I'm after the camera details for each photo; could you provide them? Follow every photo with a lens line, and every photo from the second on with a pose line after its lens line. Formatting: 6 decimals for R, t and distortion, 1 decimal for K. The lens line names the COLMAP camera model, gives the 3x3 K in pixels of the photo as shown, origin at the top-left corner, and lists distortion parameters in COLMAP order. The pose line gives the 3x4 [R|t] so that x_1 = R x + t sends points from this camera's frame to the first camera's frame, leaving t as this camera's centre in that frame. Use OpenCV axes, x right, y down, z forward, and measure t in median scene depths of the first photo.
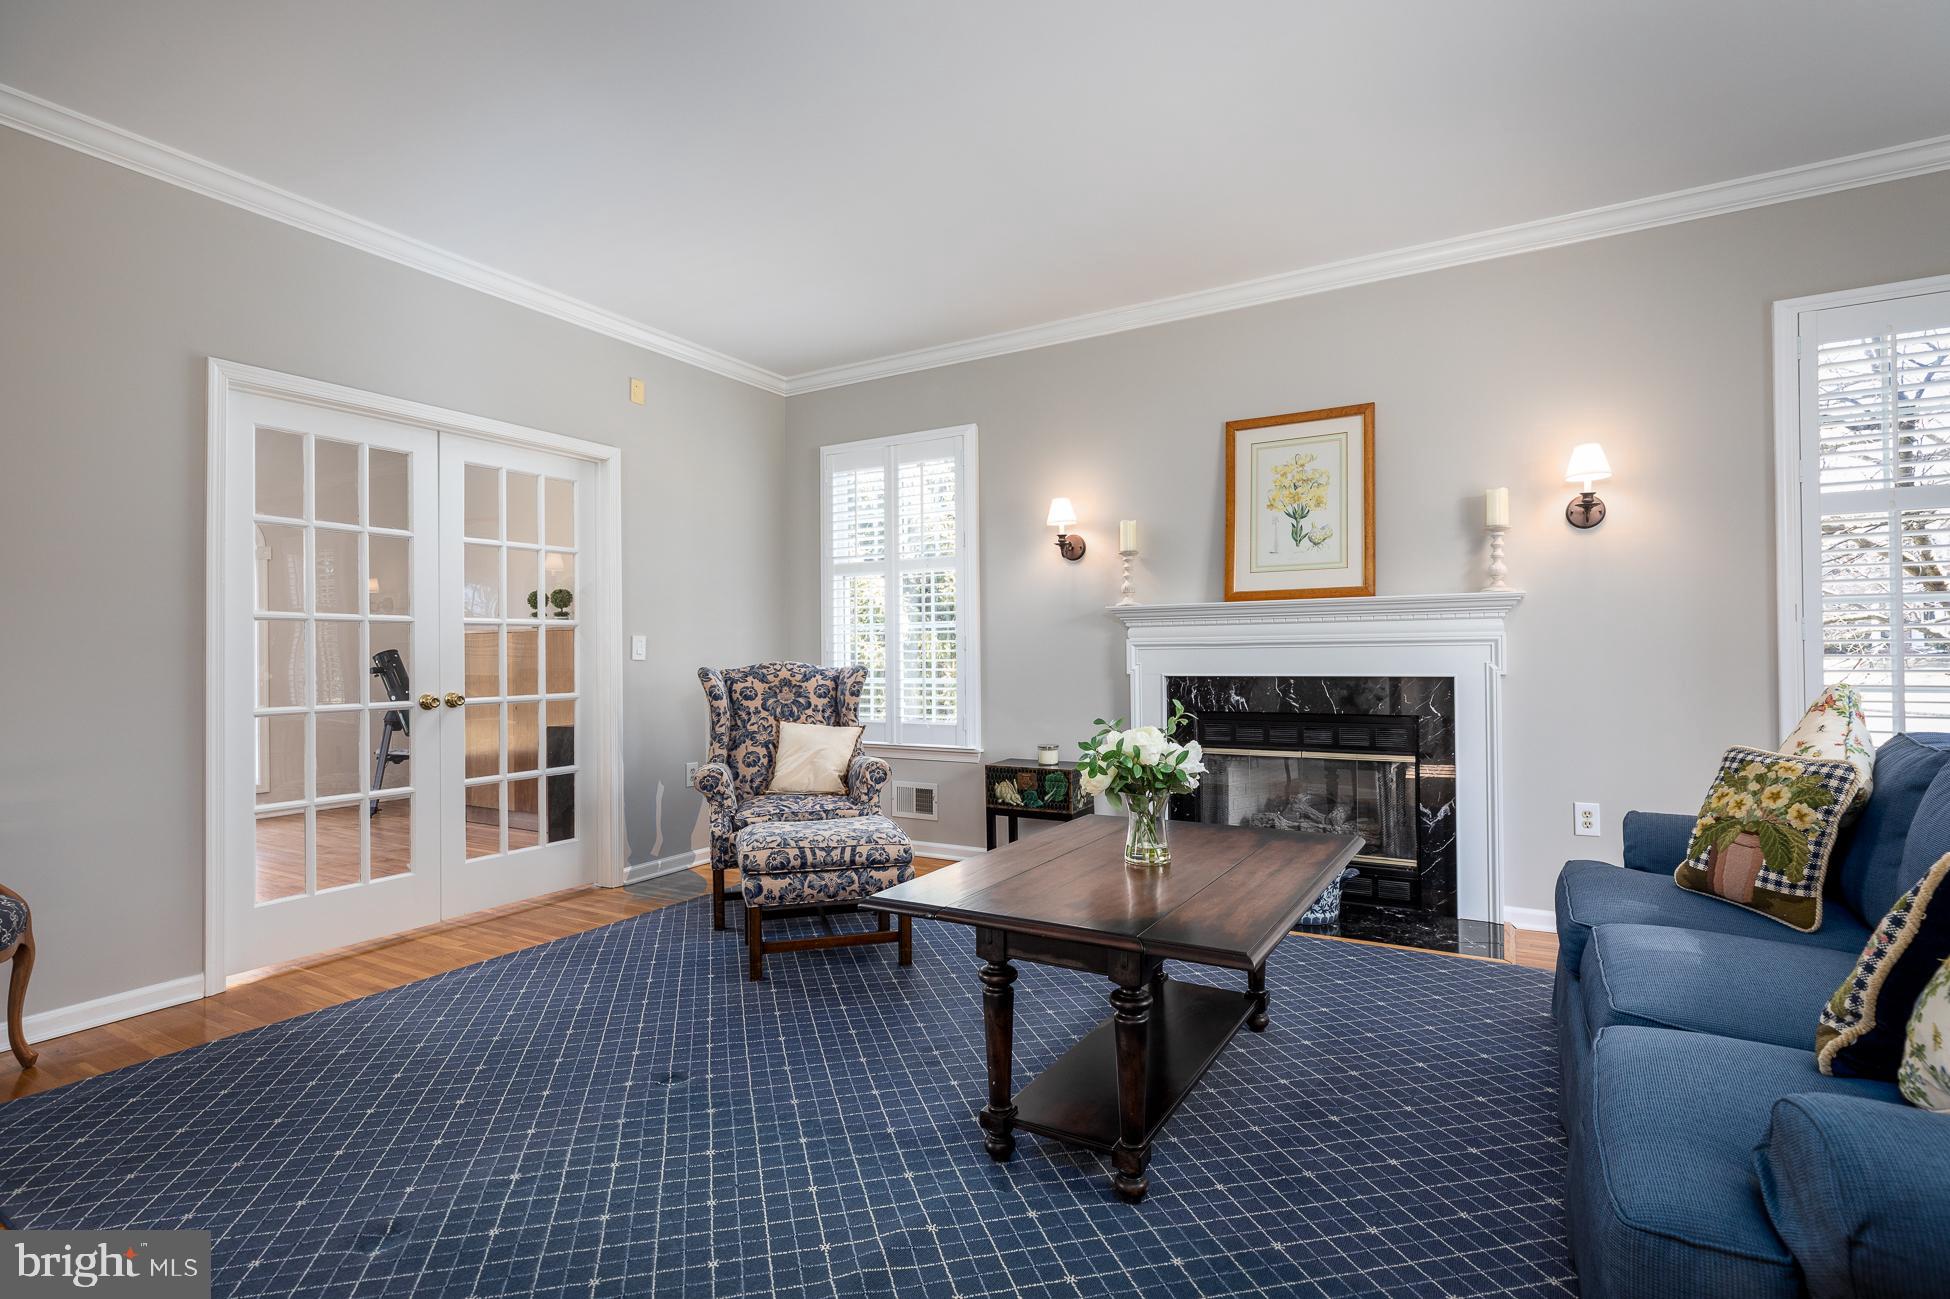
lens RADIAL K [[932.9, 0, 978.0], [0, 932.9, 649.2], [0, 0, 1]] dist [-0.001432, -0.000015]
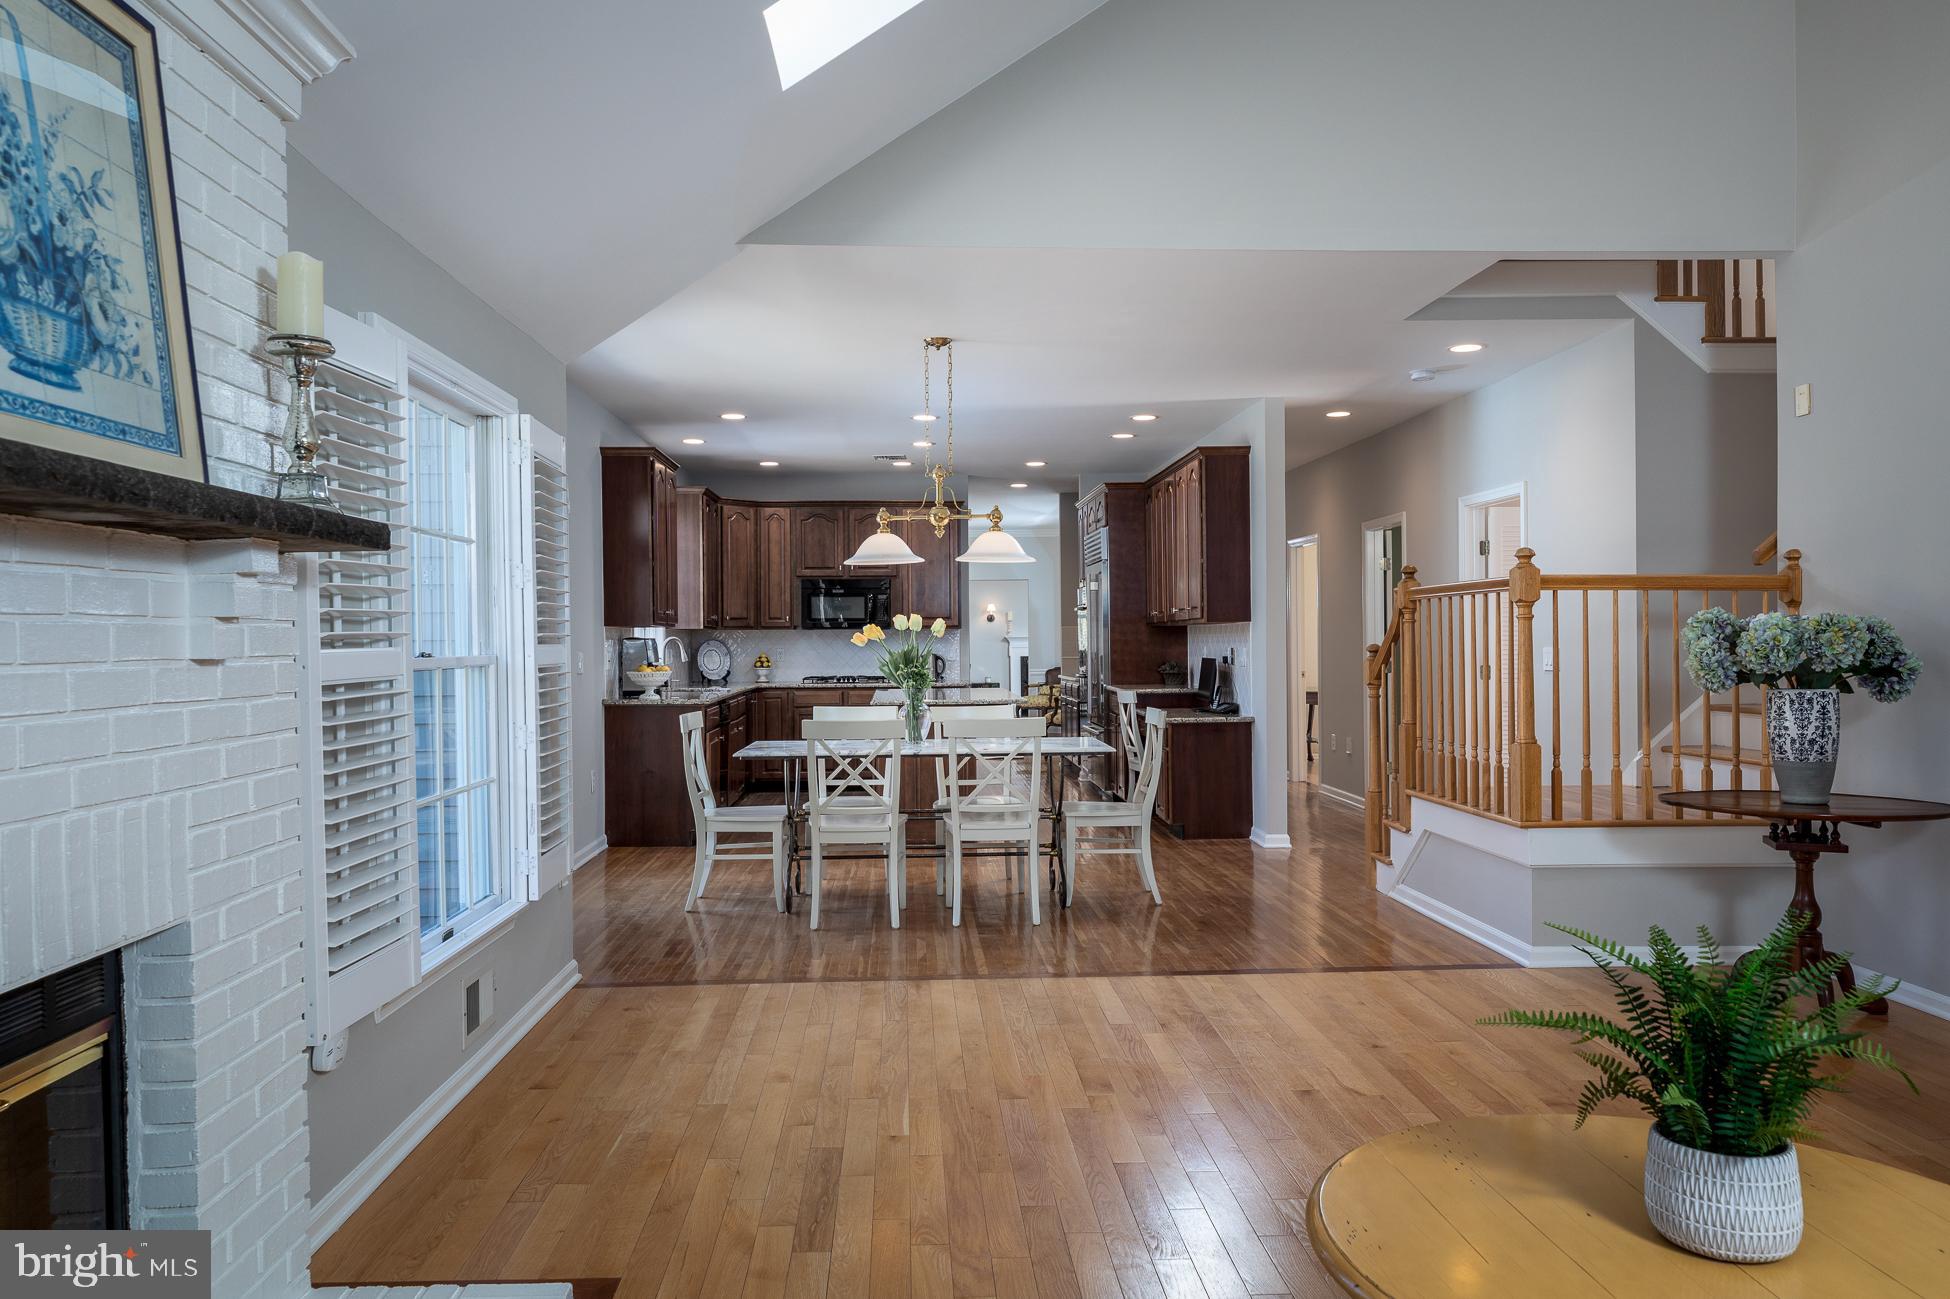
lens RADIAL K [[1332.3, 0, 971.8], [0, 1332.3, 641.1], [0, 0, 1]] dist [0.003530, 0.001427]
pose [[0.833194, -0.000108, 0.552980, -2.826811], [-0.003067, 0.999984, 0.004817, -0.050899], [-0.552972, -0.005710, 0.833180, -3.198801]]
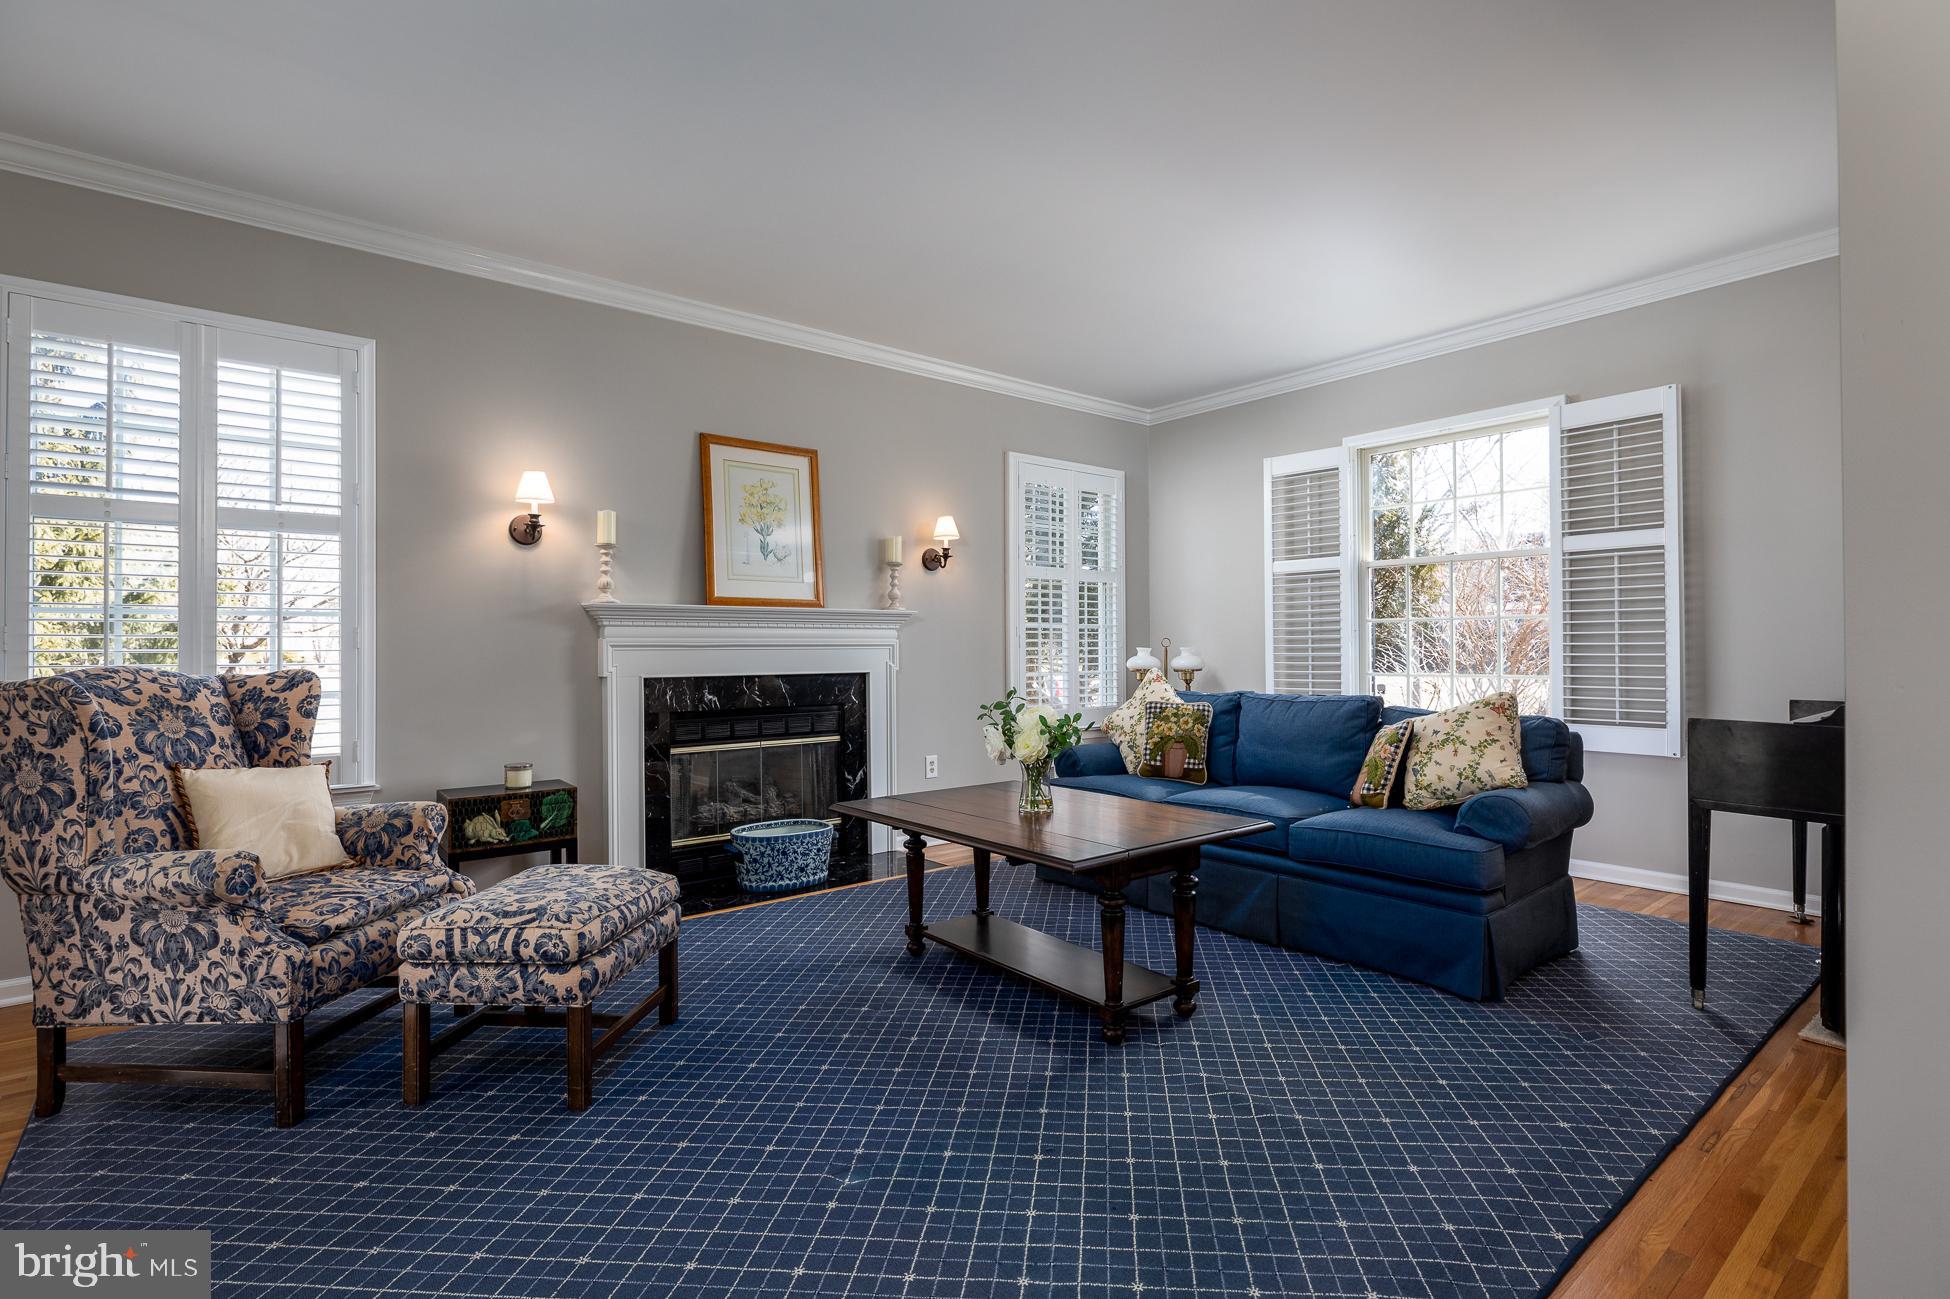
lens RADIAL K [[932.9, 0, 978.0], [0, 932.9, 649.2], [0, 0, 1]] dist [-0.001432, -0.000015]
pose [[0.349058, 0.009607, 0.937052, -0.600361], [-0.001331, 0.999952, -0.009756, 0.008316], [-0.937100, 0.002158, 0.349054, 0.348046]]
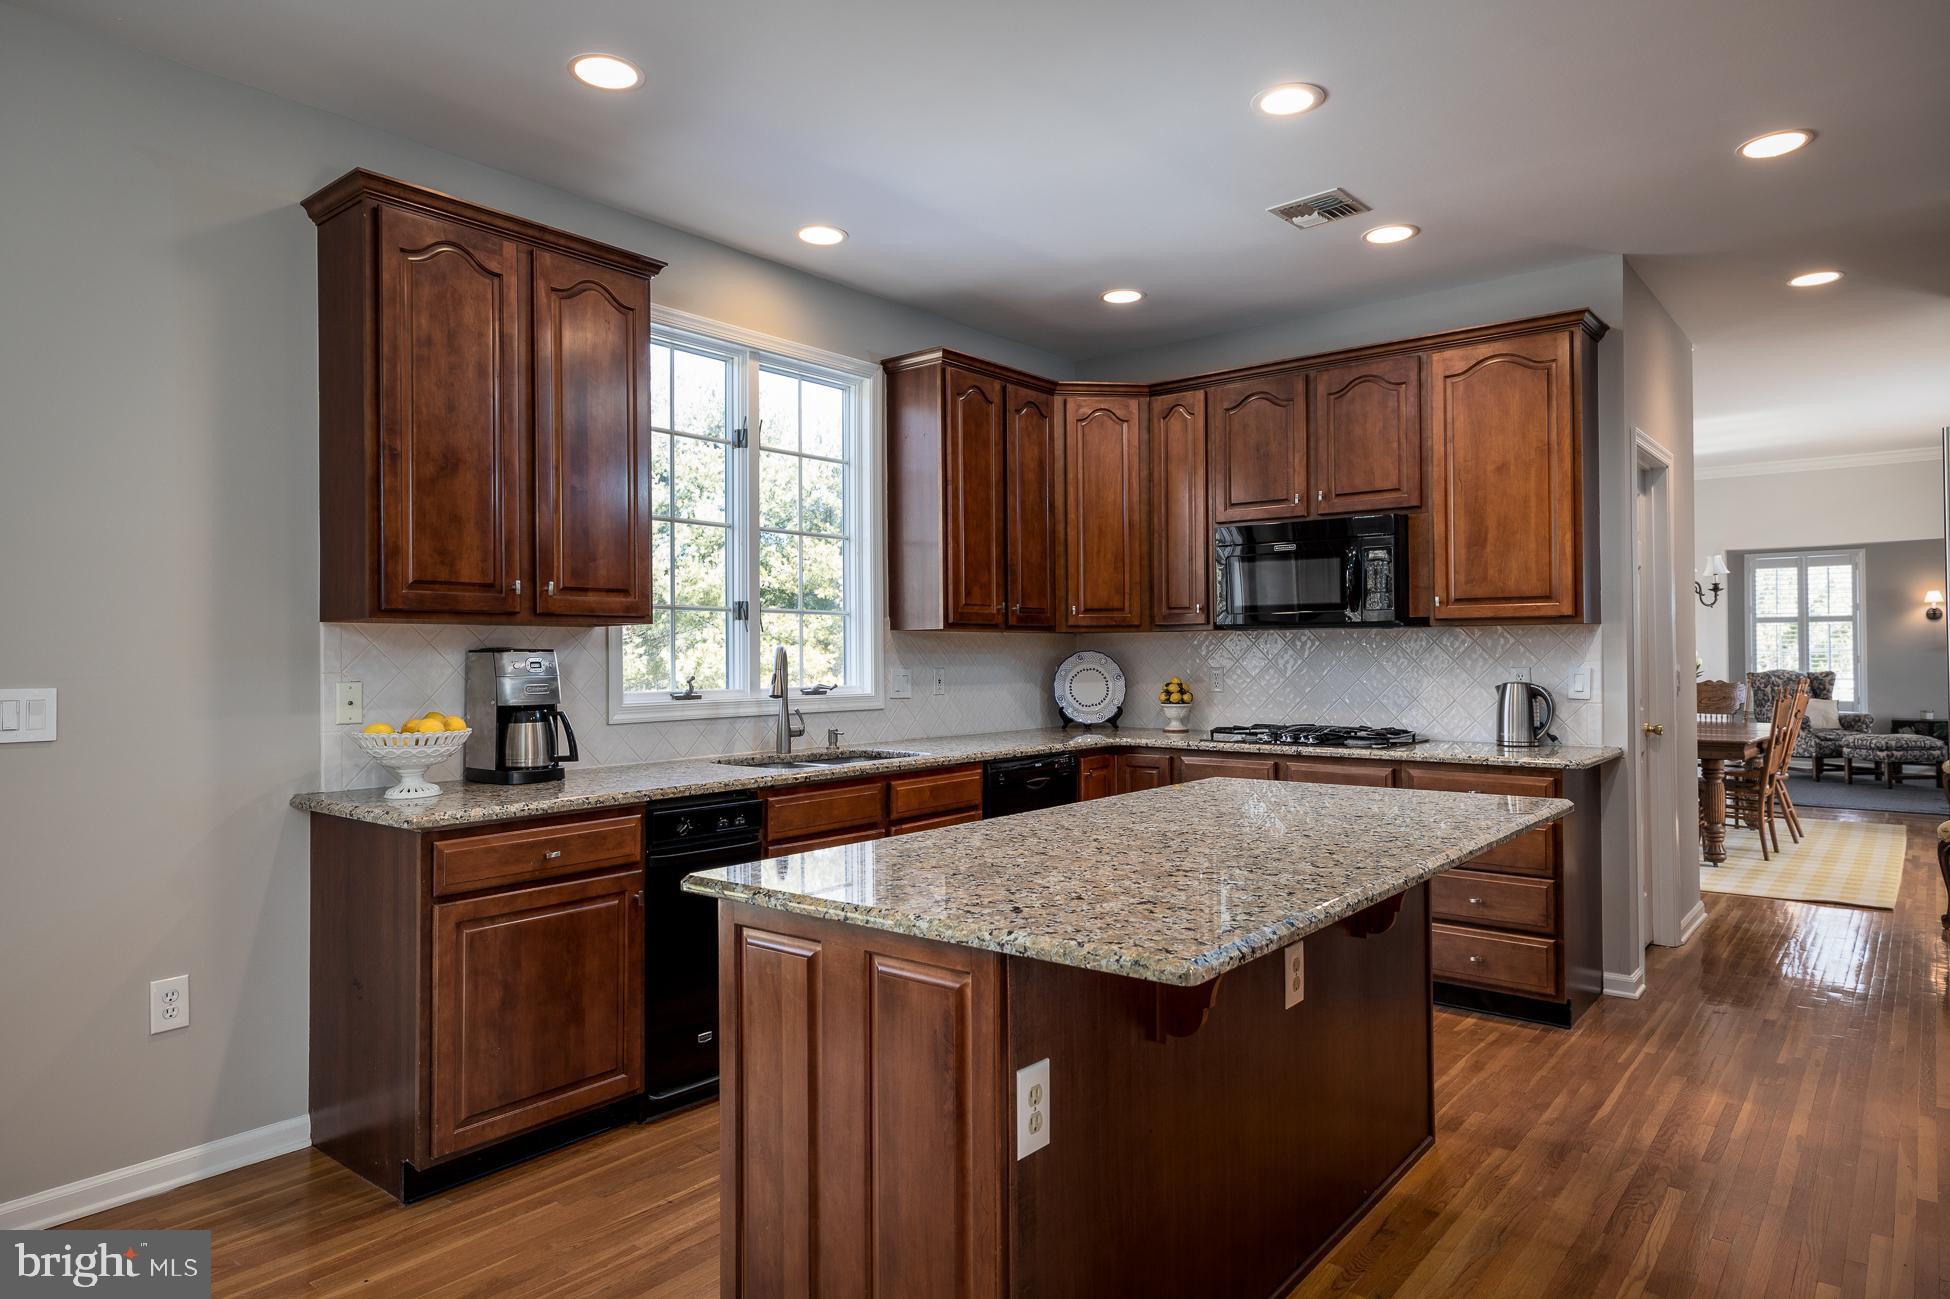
lens RADIAL K [[1163.8, 0, 975.0], [0, 1163.8, 649.5], [0, 0, 1]] dist [0.006480, 0.002963]
pose [[0.988738, -0.000131, -0.149655, -1.718936], [0.000767, 0.999991, 0.004189, -0.046191], [0.149653, -0.004256, 0.988729, -1.982209]]
